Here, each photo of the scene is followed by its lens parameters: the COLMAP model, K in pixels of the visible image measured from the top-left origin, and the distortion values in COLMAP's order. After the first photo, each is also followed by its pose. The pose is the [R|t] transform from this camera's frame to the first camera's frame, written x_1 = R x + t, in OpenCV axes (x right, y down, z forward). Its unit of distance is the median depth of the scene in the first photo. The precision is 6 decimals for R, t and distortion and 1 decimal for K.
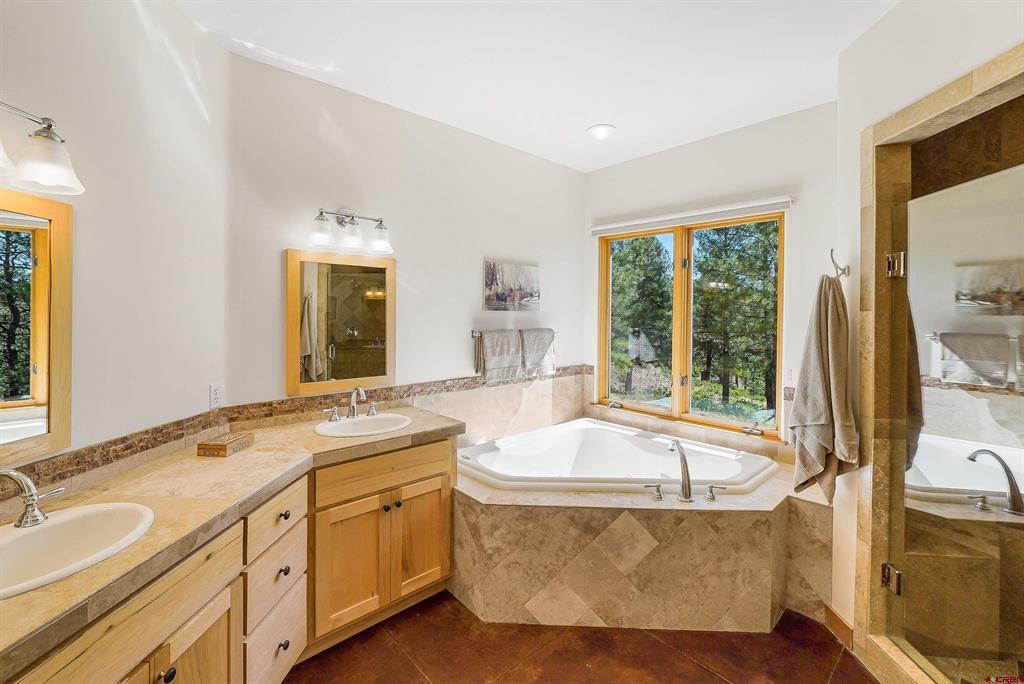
lens RADIAL K [[435.8, 0, 505.3], [0, 435.8, 318.1], [0, 0, 1]] dist [-0.014064, 0.001426]
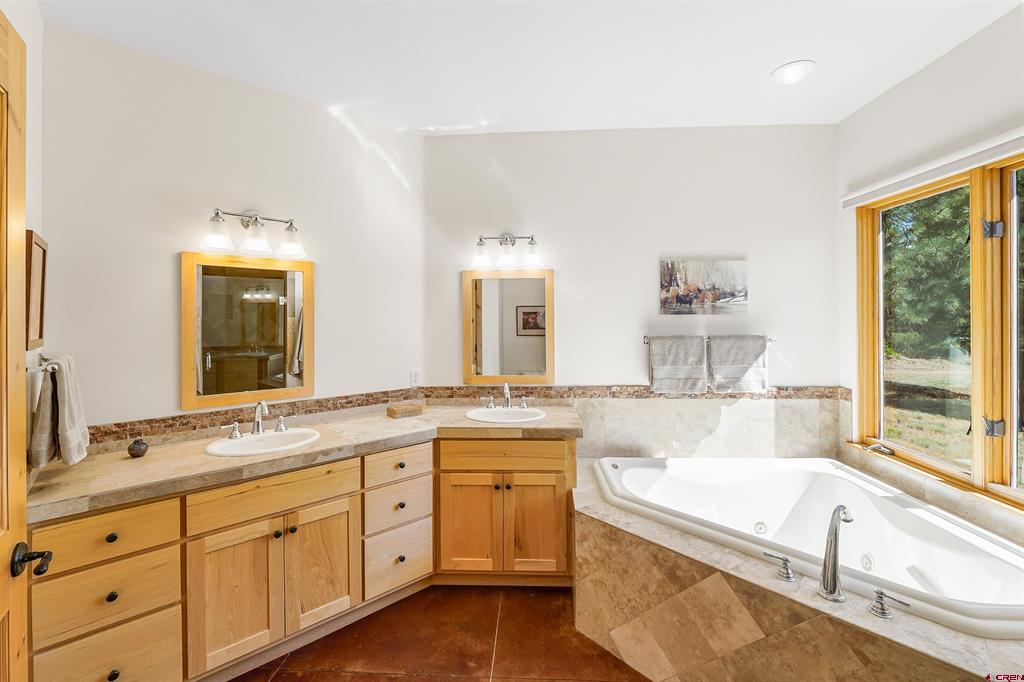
lens RADIAL K [[435.3, 0, 513.6], [0, 435.3, 317.7], [0, 0, 1]] dist [-0.016188, 0.003893]
pose [[0.707704, -0.012482, -0.706399, 0.545664], [0.004829, 0.999906, -0.012830, -0.001334], [0.706493, 0.005669, 0.707698, 0.188969]]
